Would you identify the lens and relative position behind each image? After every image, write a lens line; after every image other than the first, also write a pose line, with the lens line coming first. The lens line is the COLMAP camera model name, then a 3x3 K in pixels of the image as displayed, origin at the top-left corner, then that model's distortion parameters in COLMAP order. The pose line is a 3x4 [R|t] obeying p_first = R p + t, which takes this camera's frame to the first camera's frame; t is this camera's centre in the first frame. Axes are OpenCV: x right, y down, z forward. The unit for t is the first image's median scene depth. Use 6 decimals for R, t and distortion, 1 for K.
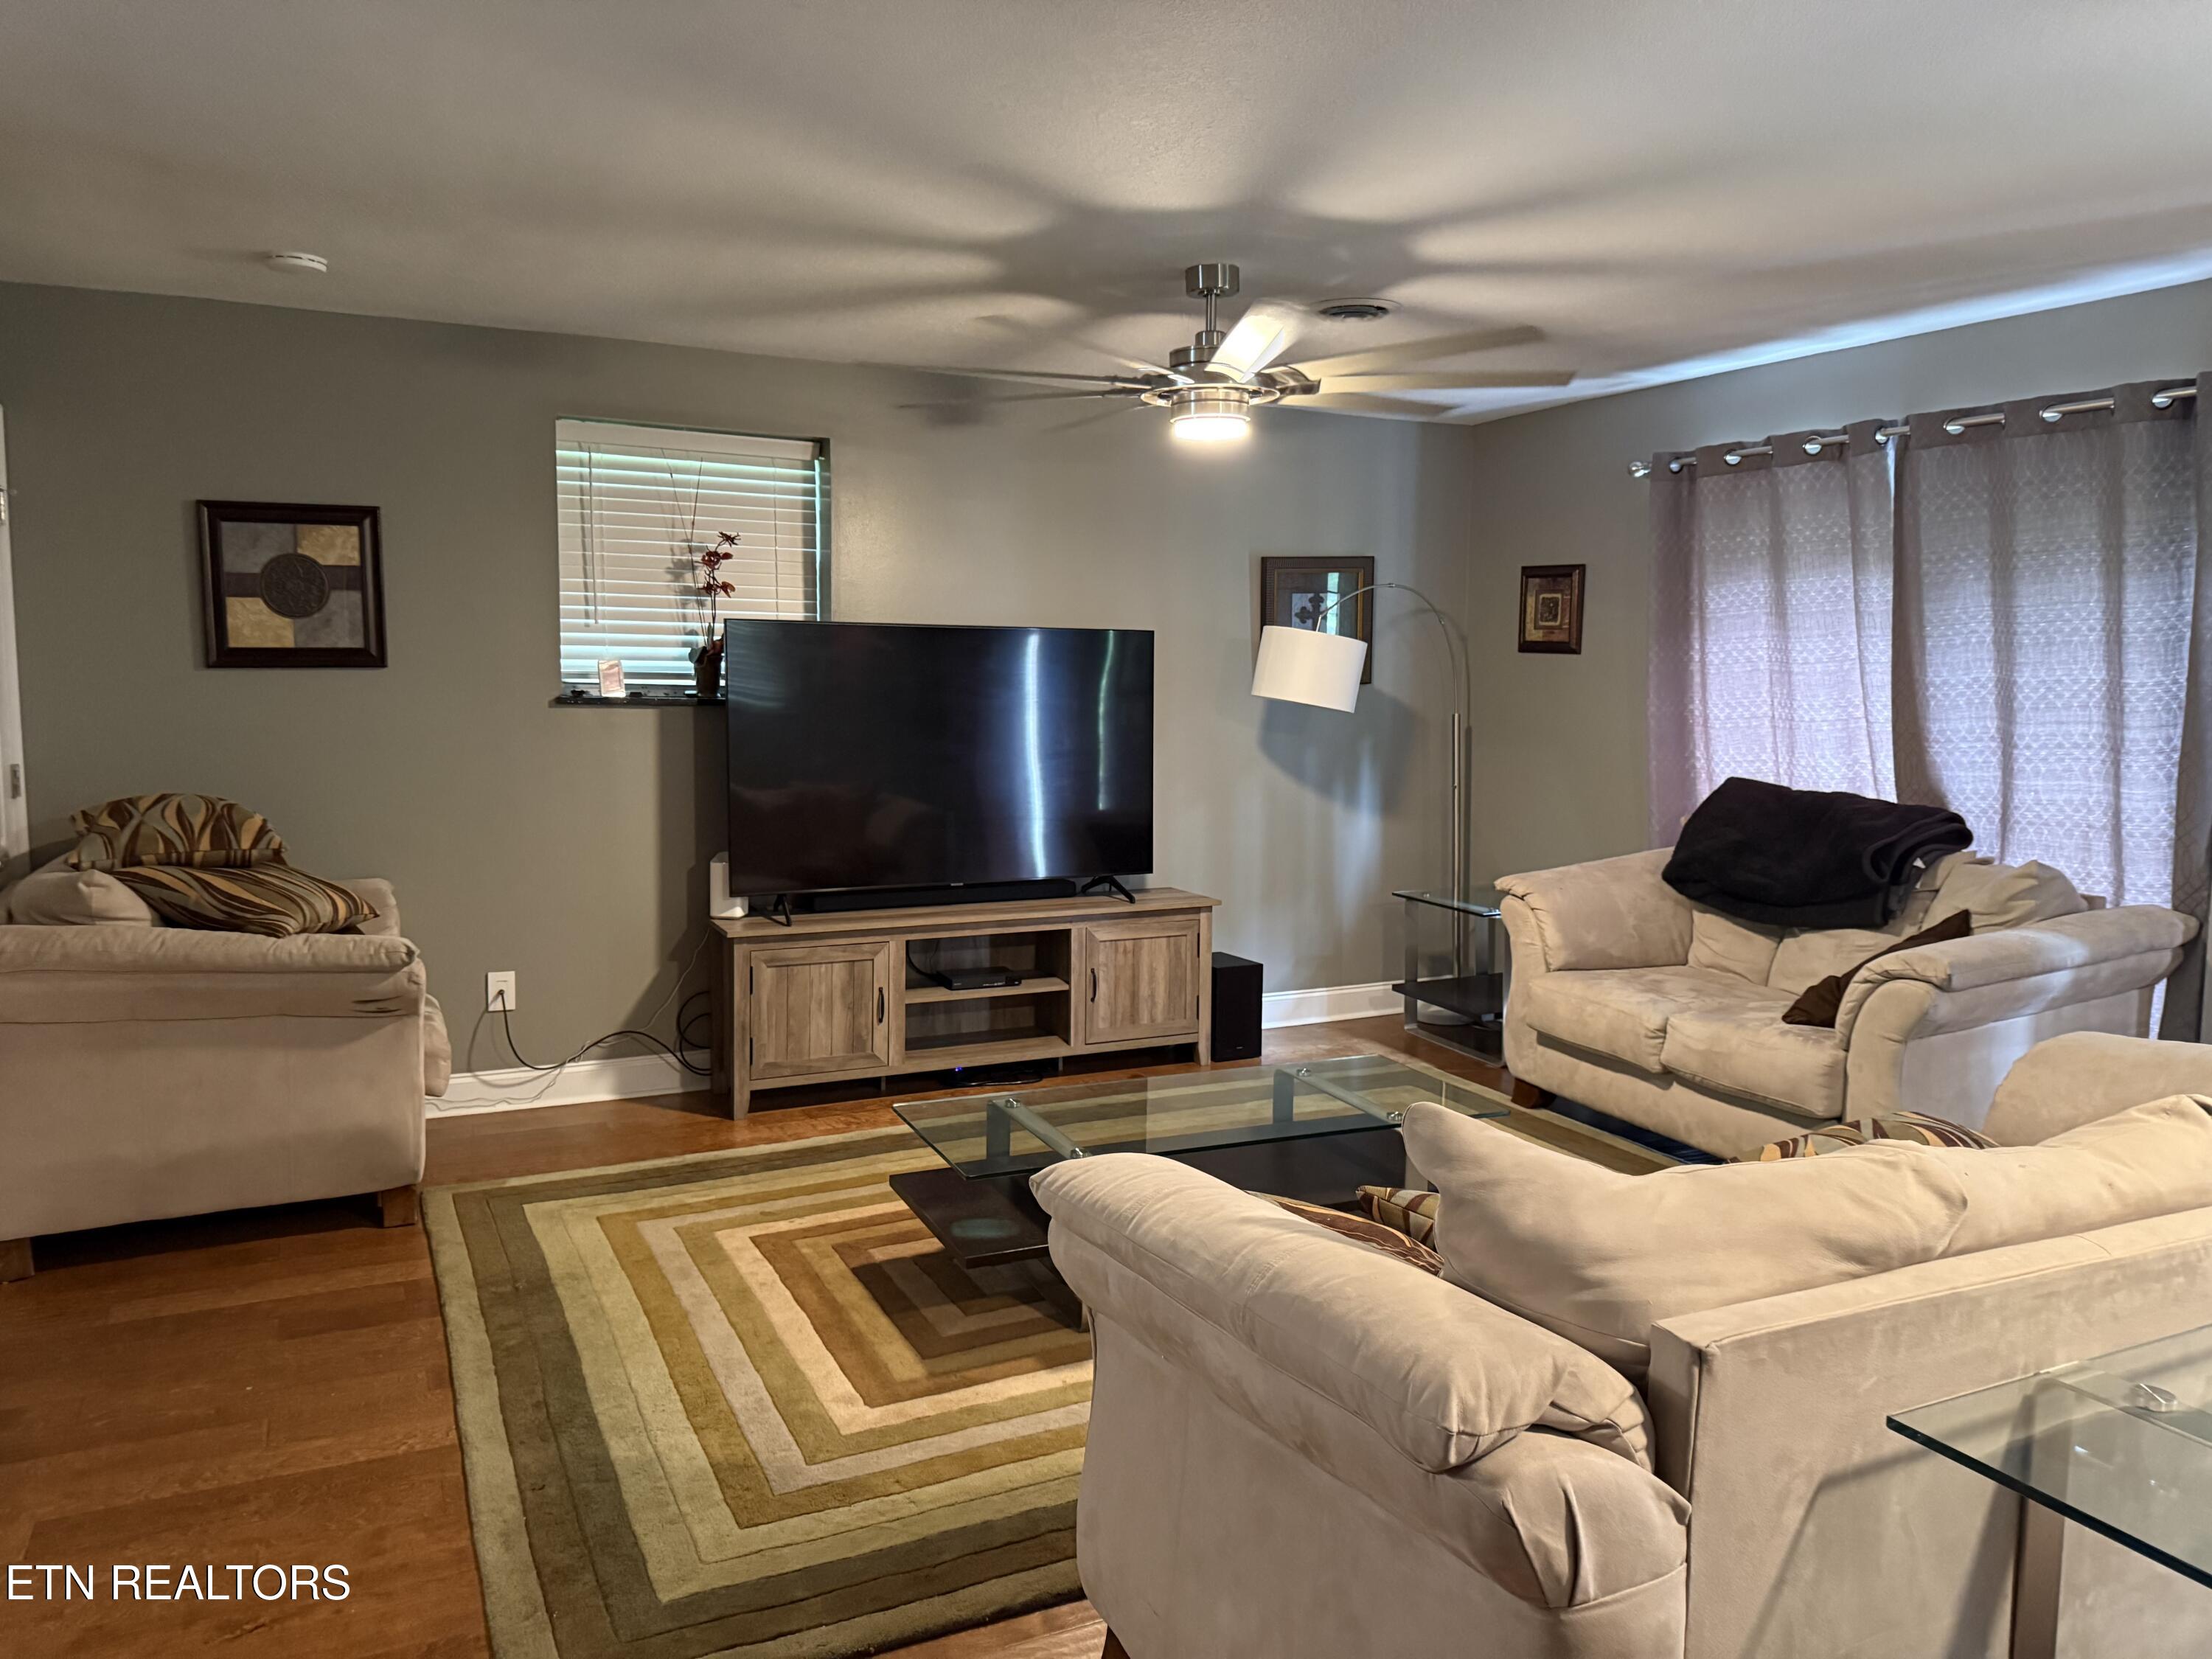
lens RADIAL K [[1582.8, 0, 1106.0], [0, 1582.8, 829.5], [0, 0, 1]] dist [0.008700, -0.004983]
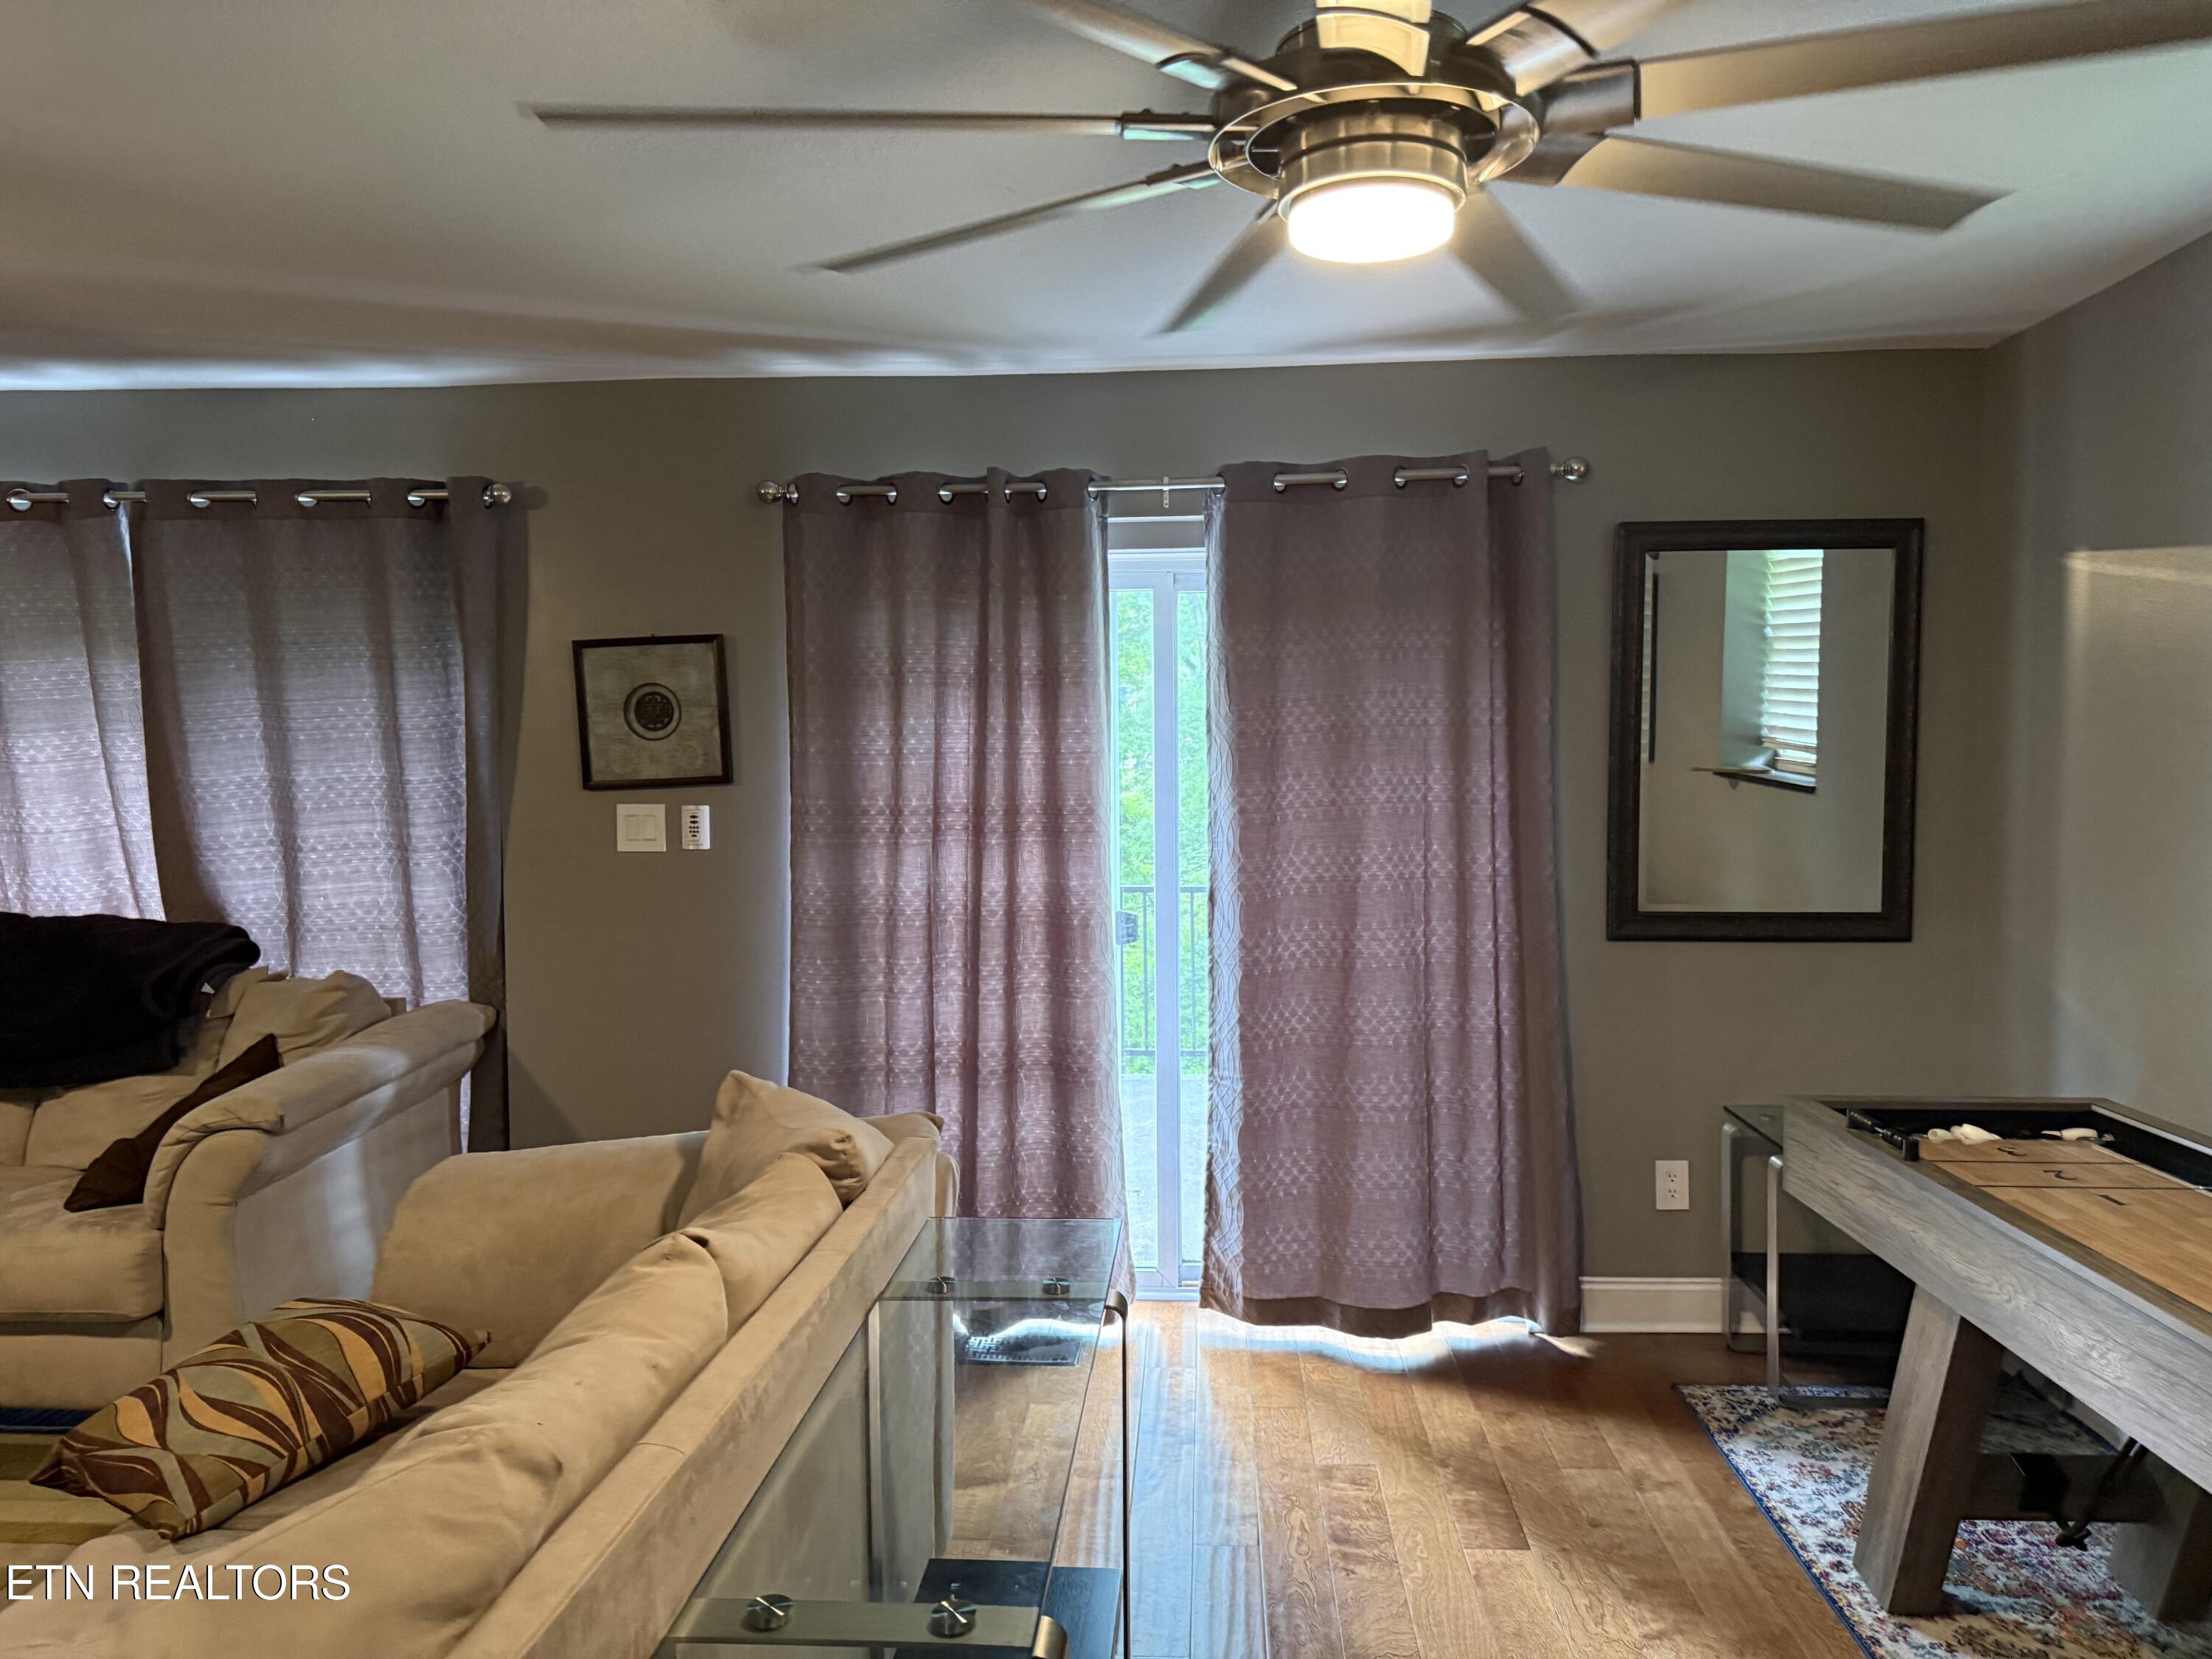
lens RADIAL K [[1582.8, 0, 1106.0], [0, 1582.8, 829.5], [0, 0, 1]] dist [0.008700, -0.004983]
pose [[0.498595, -0.051815, 0.865285, 0.004782], [0.098915, 0.995092, 0.002591, -0.020292], [-0.861173, 0.084298, 0.501273, 0.128172]]
